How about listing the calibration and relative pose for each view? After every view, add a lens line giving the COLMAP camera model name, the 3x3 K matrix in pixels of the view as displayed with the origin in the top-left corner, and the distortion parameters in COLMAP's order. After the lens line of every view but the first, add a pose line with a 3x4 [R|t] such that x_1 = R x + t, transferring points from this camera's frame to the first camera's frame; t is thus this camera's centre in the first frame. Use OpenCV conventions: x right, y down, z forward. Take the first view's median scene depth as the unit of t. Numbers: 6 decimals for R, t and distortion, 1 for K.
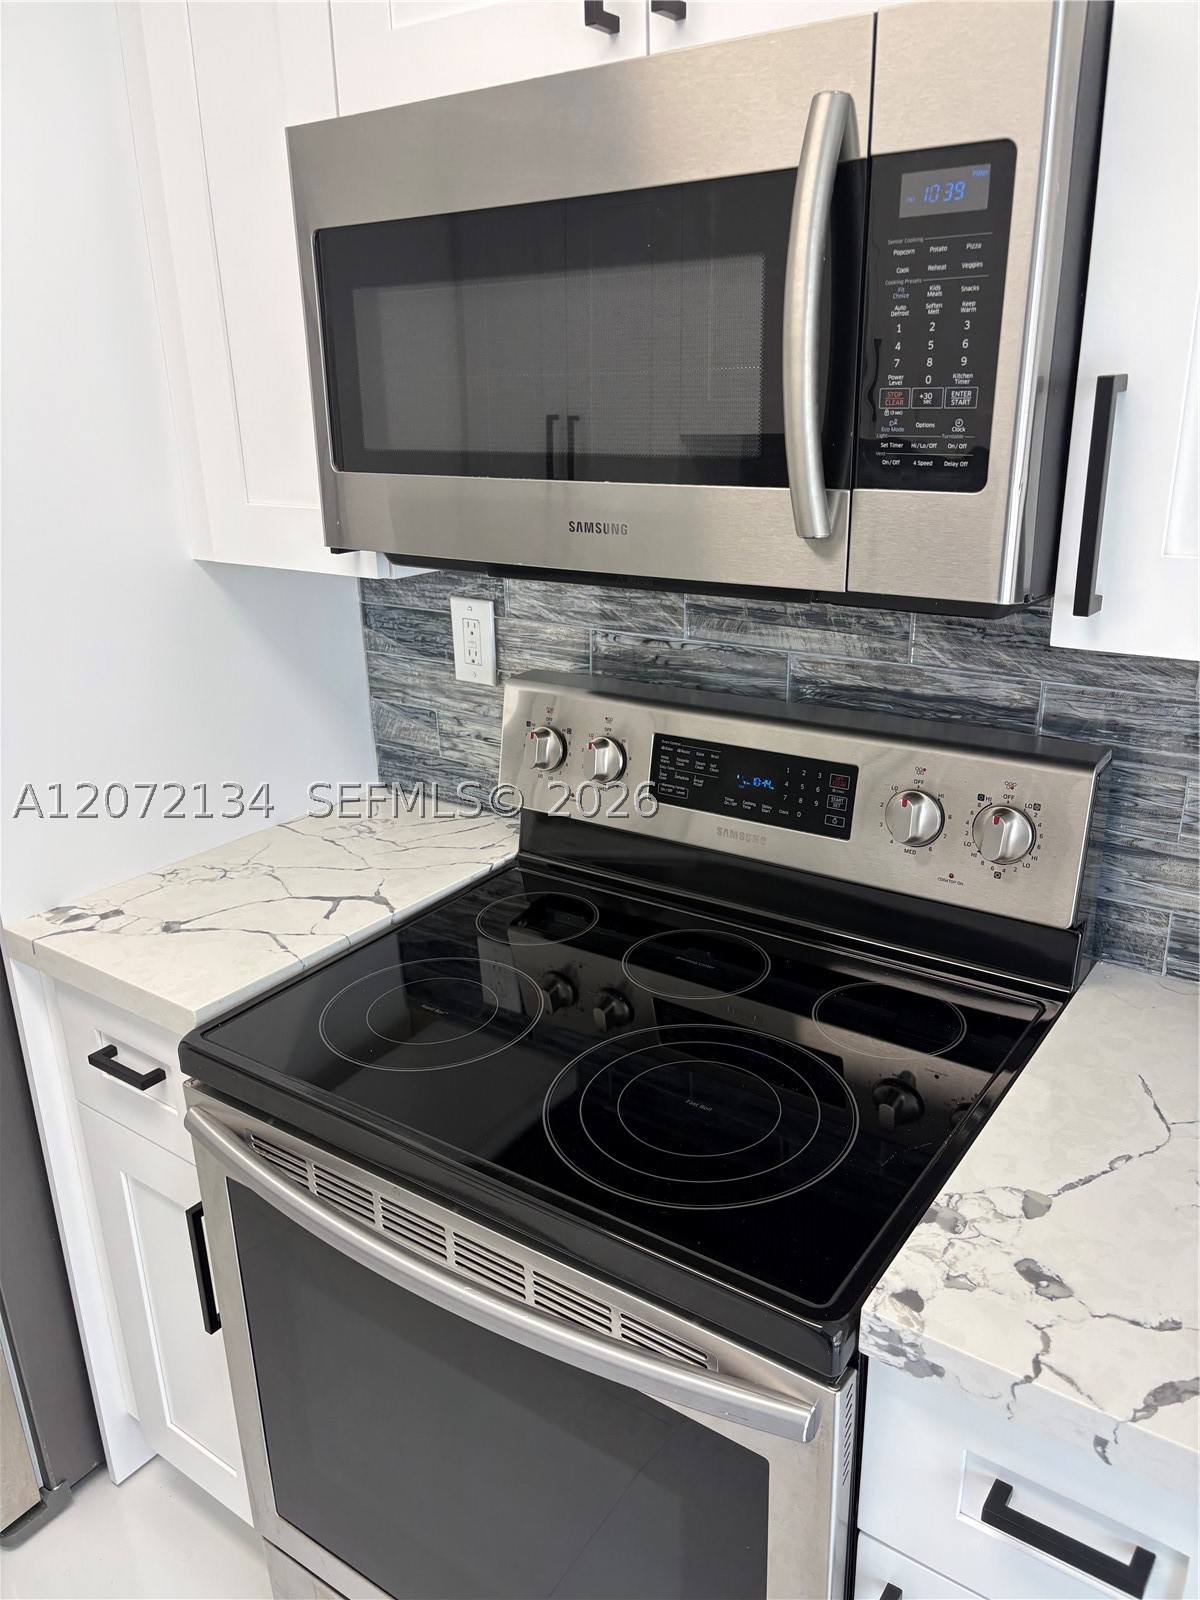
lens RADIAL K [[1221.8, 0, 600.0], [0, 1221.8, 800.0], [0, 0, 1]] dist [-0.001904, -0.000788]
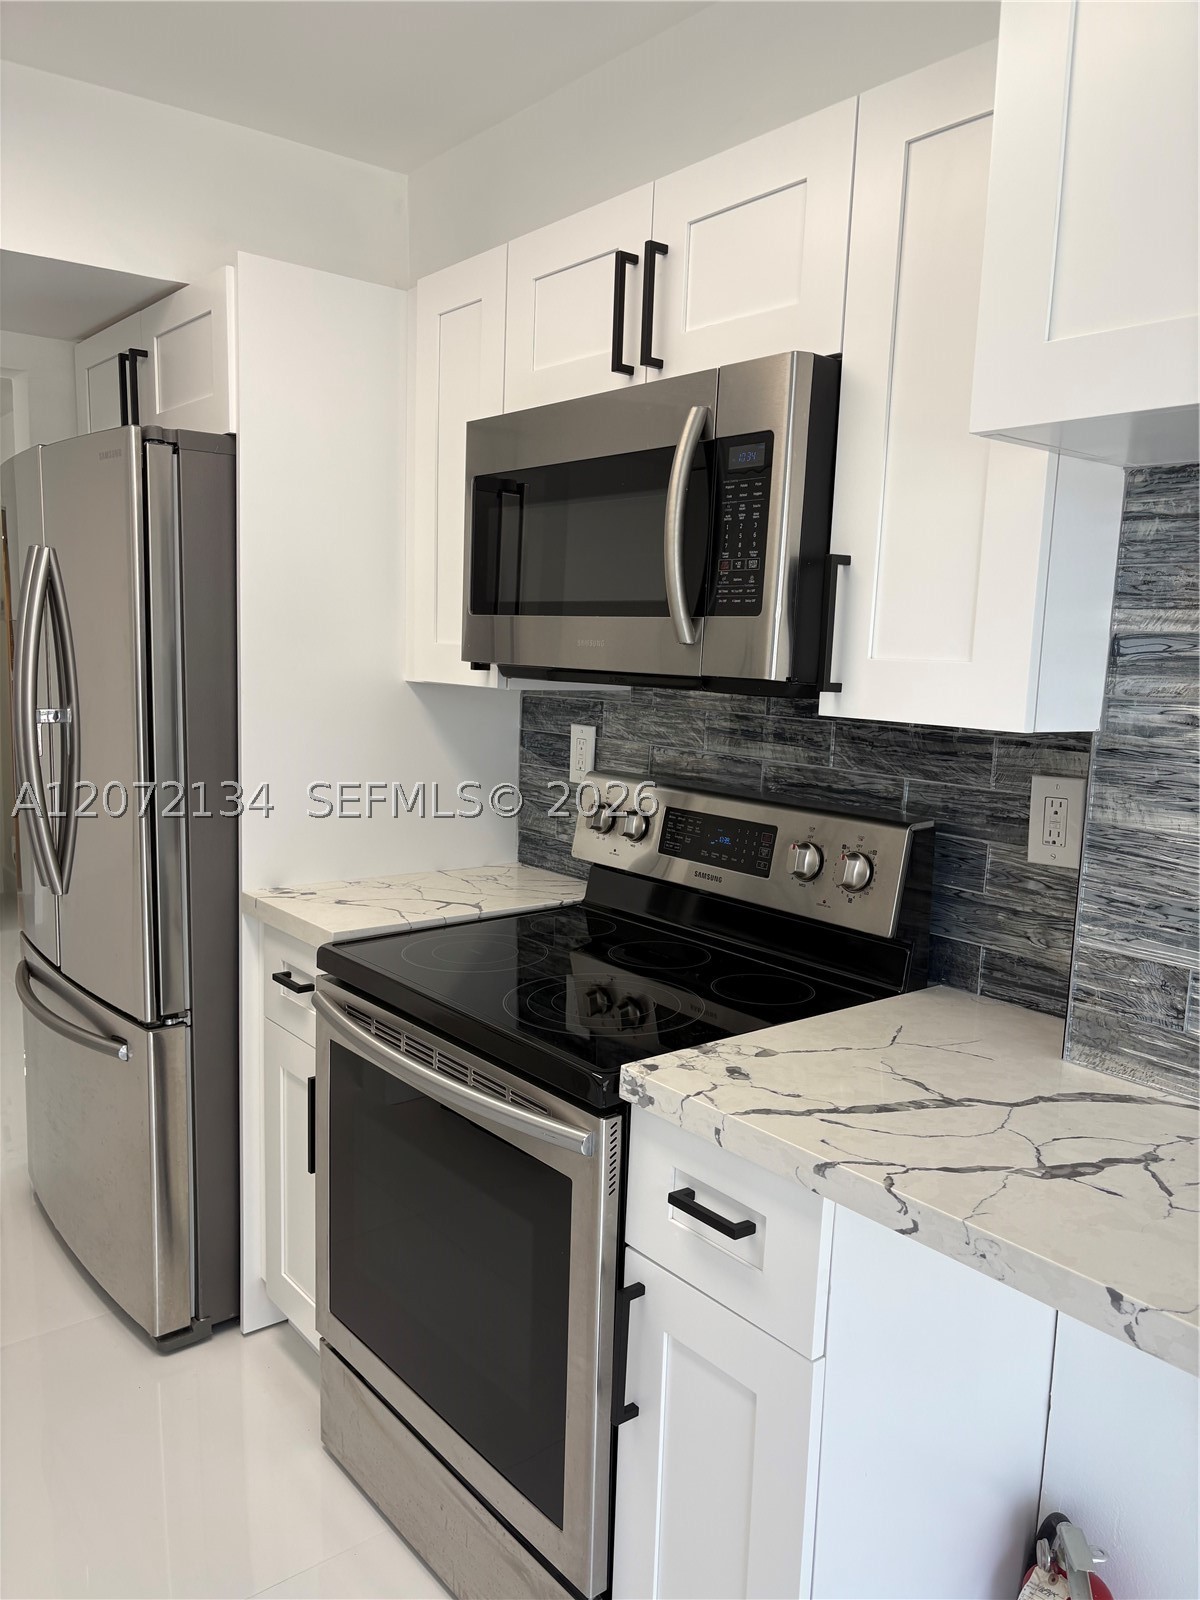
lens RADIAL K [[1211.3, 0, 600.0], [0, 1211.3, 800.0], [0, 0, 1]] dist [0.008877, 0.000900]
pose [[0.962078, 0.093196, -0.256361, 0.369206], [-0.144356, 0.971383, -0.188615, 0.241350], [0.231446, 0.218470, 0.948000, -0.424131]]
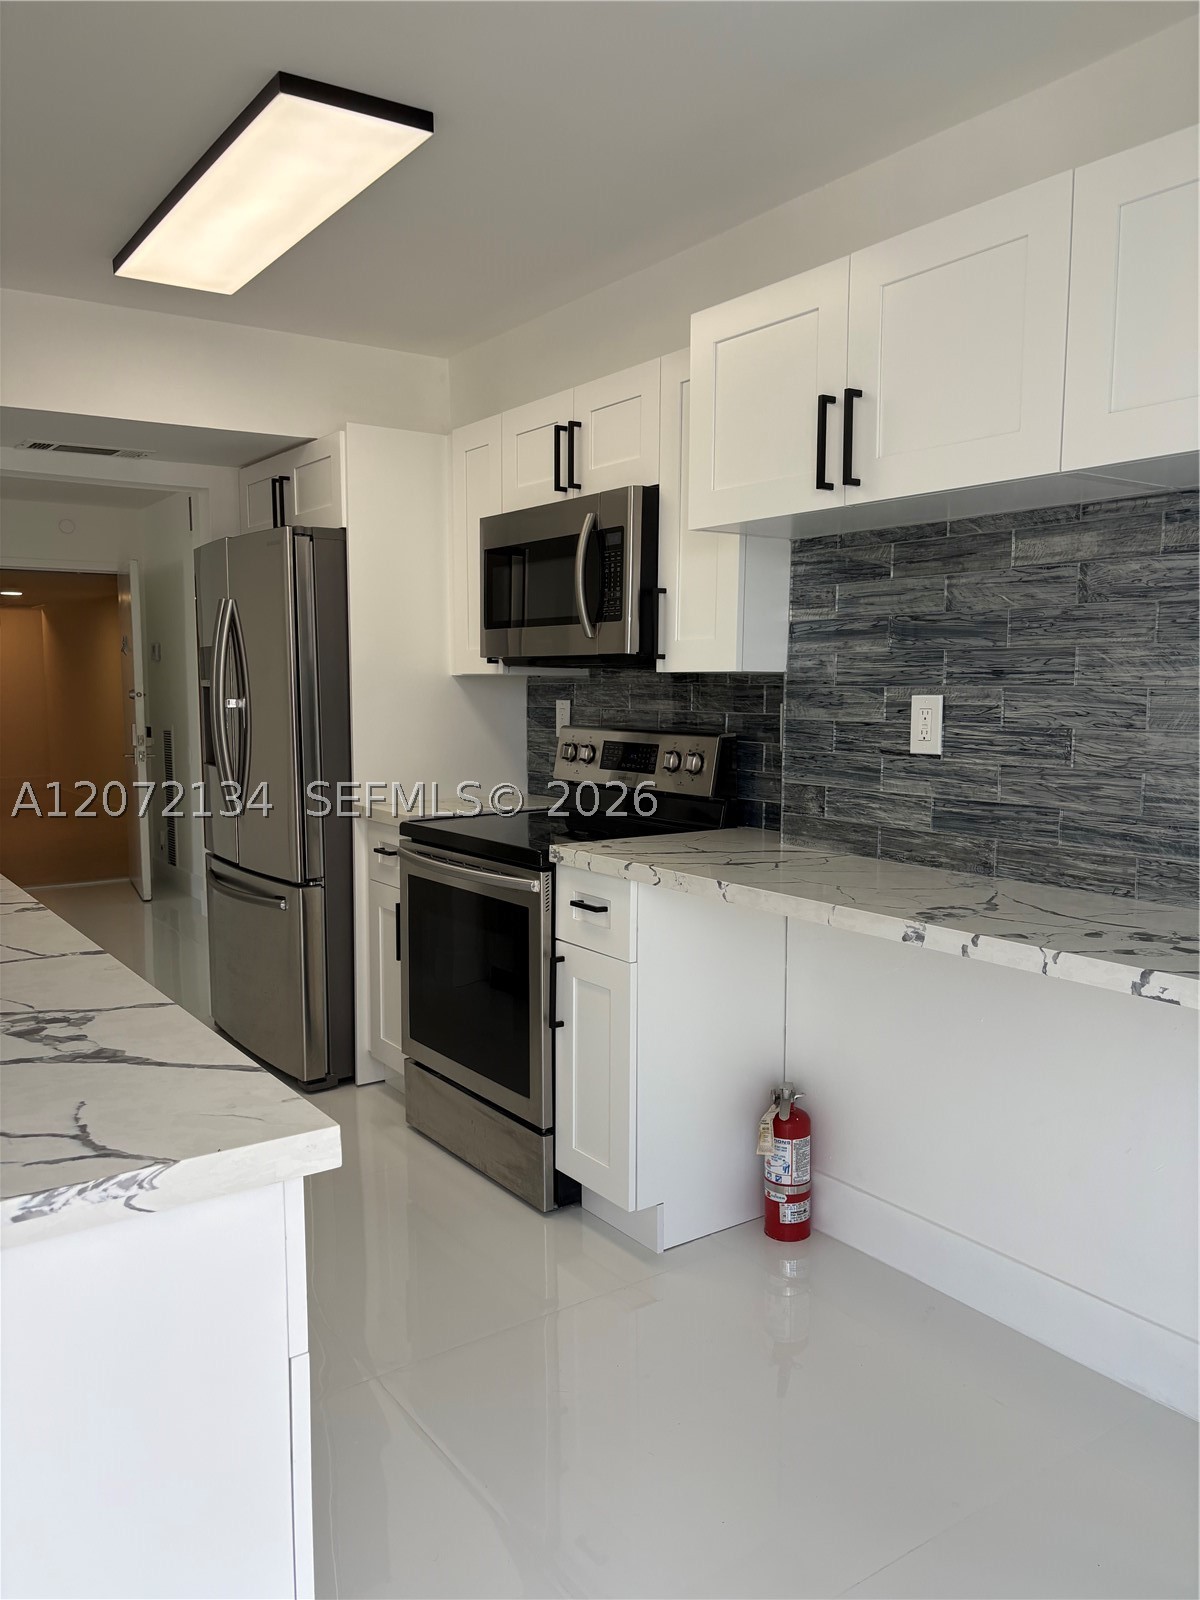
lens RADIAL K [[1206.6, 0, 600.0], [0, 1206.6, 800.0], [0, 0, 1]] dist [0.095630, 0.000223]
pose [[0.944649, 0.061884, -0.322194, 0.901428], [-0.135586, 0.967901, -0.211623, 0.626339], [0.298756, 0.243595, 0.922717, -1.317529]]
